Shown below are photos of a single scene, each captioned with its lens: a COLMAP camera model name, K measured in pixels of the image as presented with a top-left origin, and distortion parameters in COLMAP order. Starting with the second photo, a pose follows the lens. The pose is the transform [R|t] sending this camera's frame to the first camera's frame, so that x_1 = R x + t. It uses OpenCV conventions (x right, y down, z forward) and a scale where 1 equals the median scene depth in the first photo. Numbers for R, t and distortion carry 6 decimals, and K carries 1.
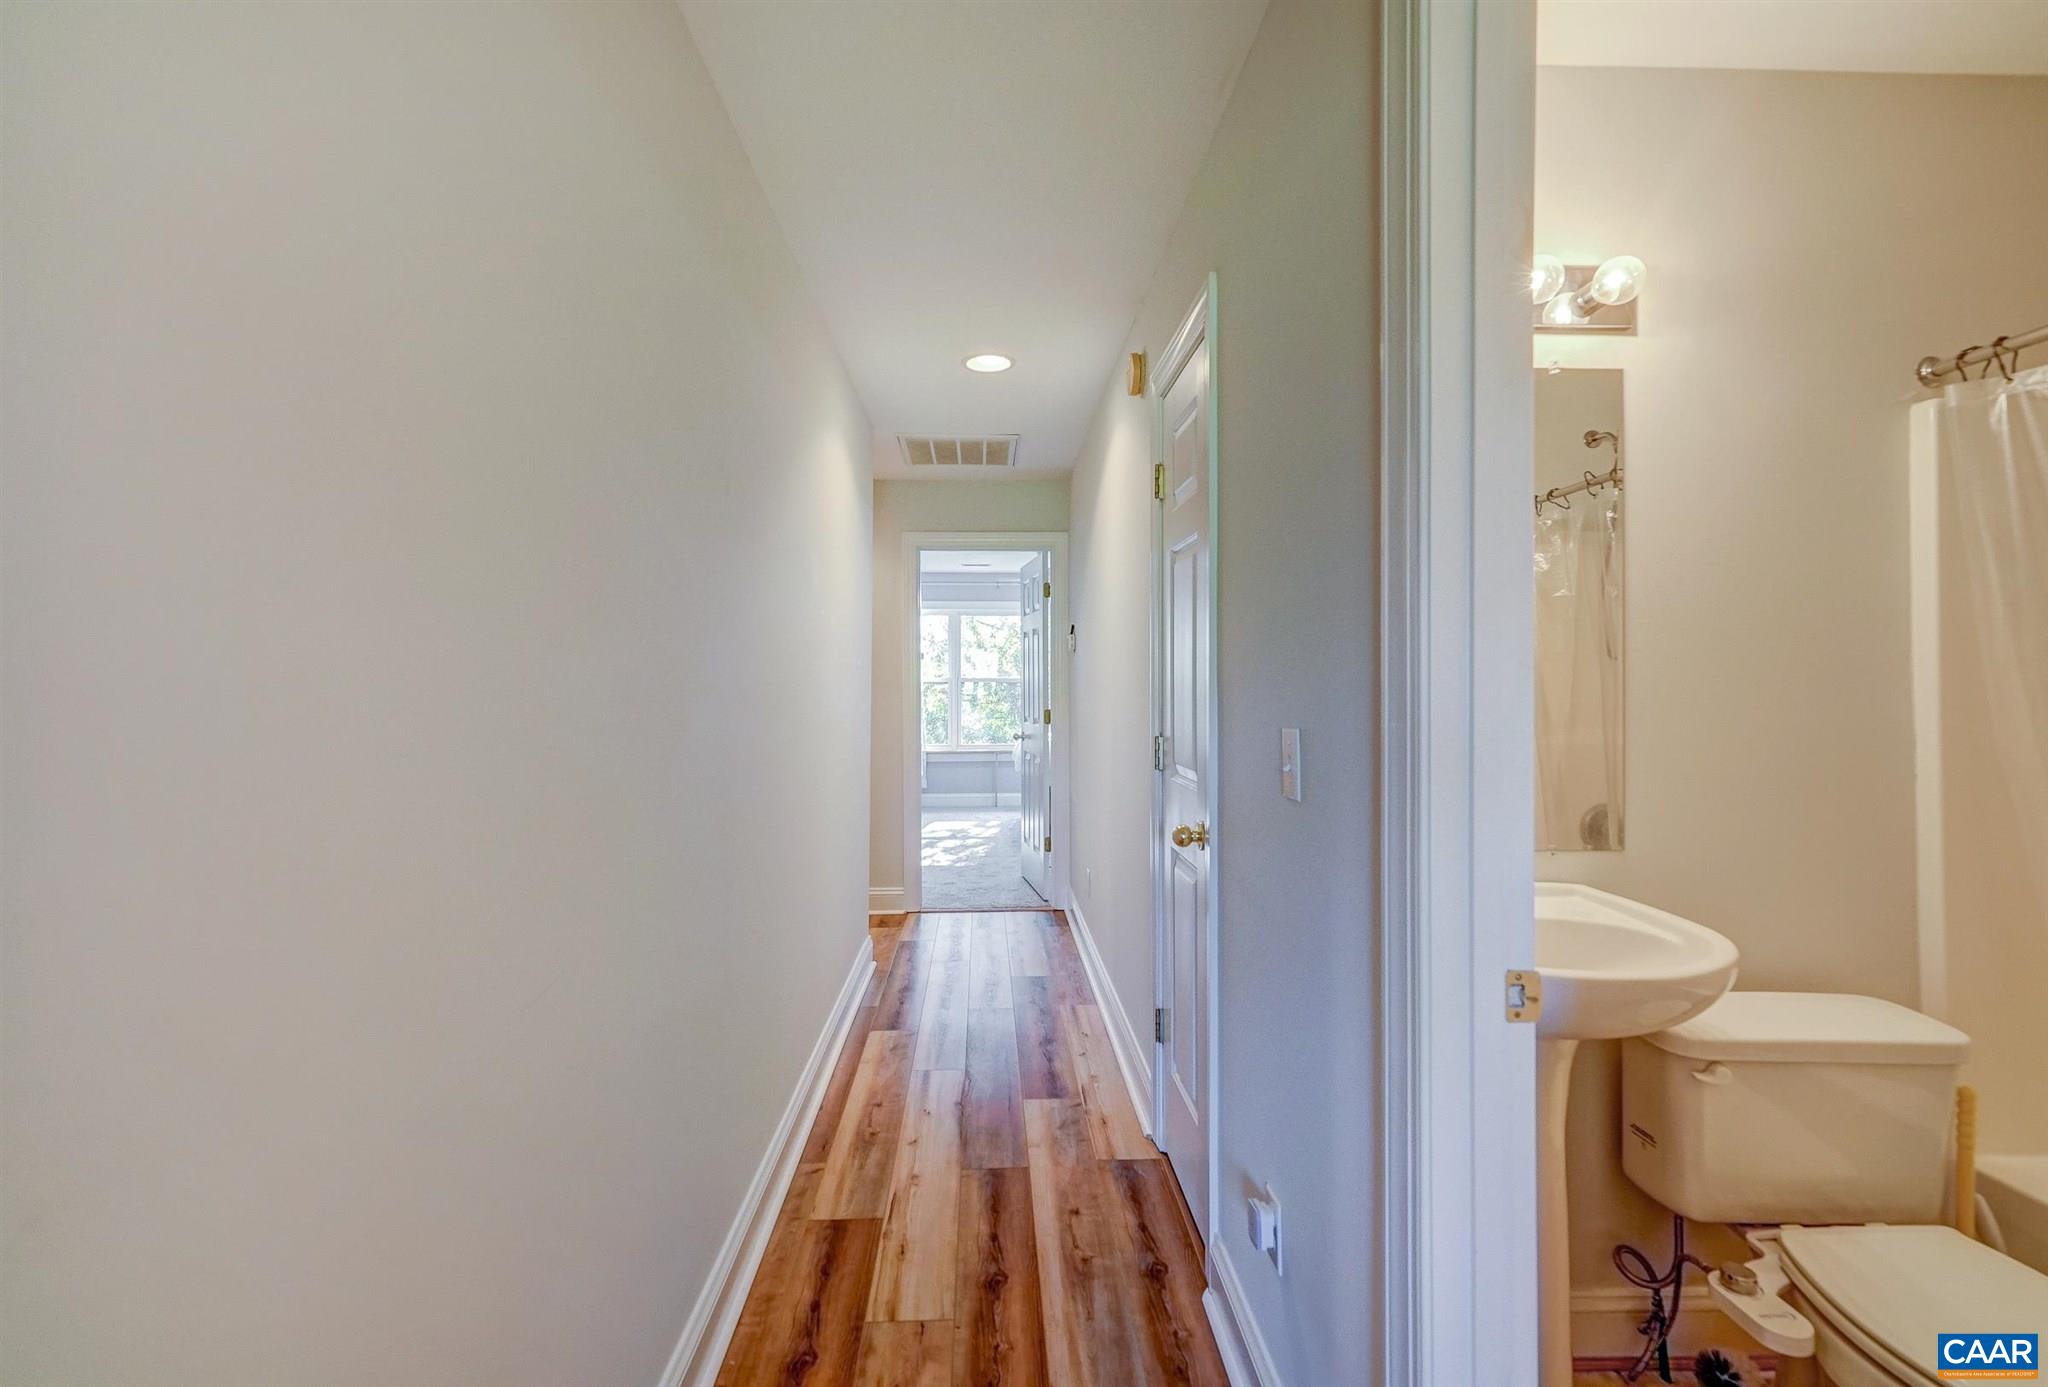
lens RADIAL K [[920.7, 0, 1018.3], [0, 920.7, 673.3], [0, 0, 1]] dist [0.001684, -0.000602]
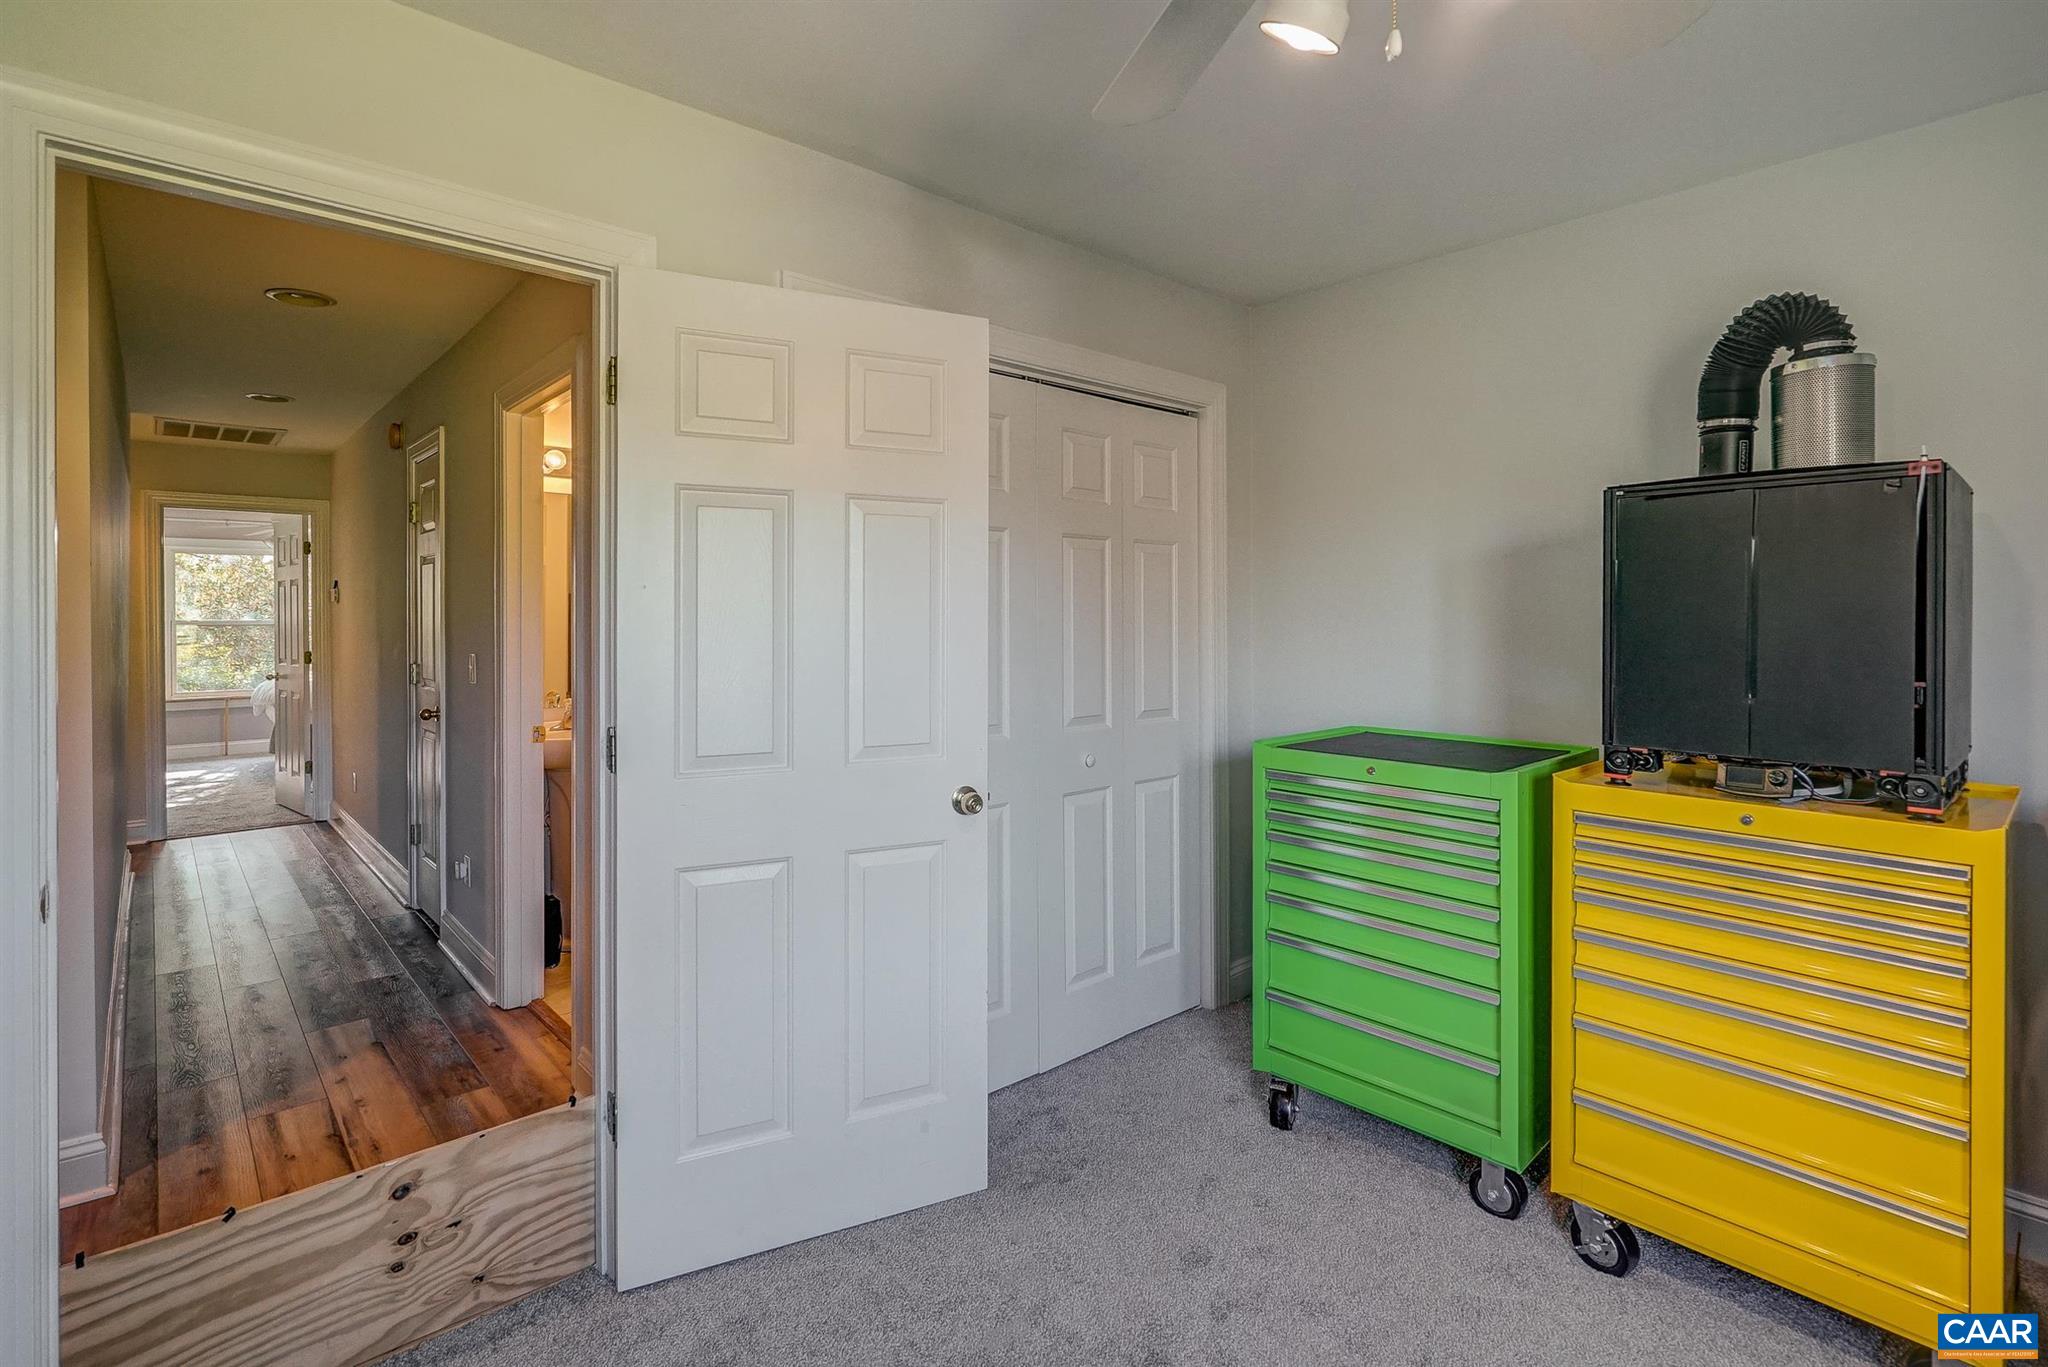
lens RADIAL K [[991.8, 0, 1023.1], [0, 991.8, 615.0], [0, 0, 1]] dist [-0.000275, -0.000175]
pose [[0.772377, -0.002605, 0.635159, -0.080621], [-0.002657, 0.999970, 0.007333, -0.021484], [-0.635159, -0.007351, 0.772347, -0.650499]]
